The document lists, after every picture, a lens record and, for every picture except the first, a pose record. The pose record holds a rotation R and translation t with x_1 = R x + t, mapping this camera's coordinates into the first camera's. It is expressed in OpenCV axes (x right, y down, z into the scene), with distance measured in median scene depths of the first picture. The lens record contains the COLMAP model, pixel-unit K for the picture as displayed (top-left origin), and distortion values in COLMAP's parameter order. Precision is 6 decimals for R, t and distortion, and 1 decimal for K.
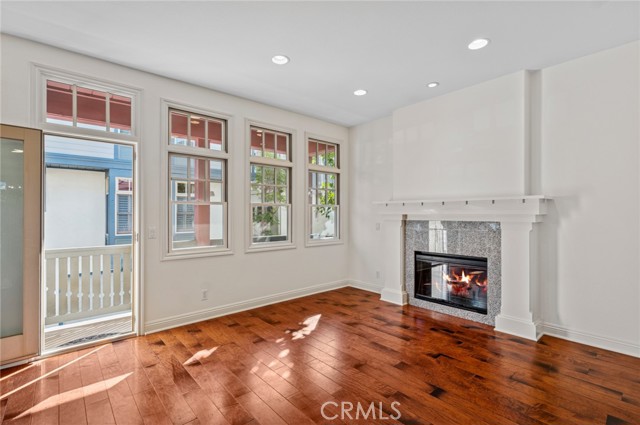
lens RADIAL K [[295.7, 0, 317.3], [0, 295.7, 213.4], [0, 0, 1]] dist [-0.000740, 0.001055]
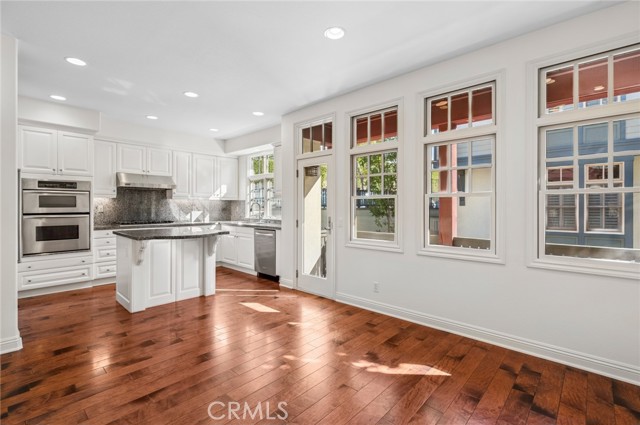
lens RADIAL K [[295.7, 0, 322.5], [0, 295.7, 207.5], [0, 0, 1]] dist [-0.000740, 0.001055]
pose [[0.110418, 0.001061, -0.993885, 0.563477], [0.000449, 0.999999, 0.001118, 0.000257], [0.993885, -0.000570, 0.110417, 0.652005]]
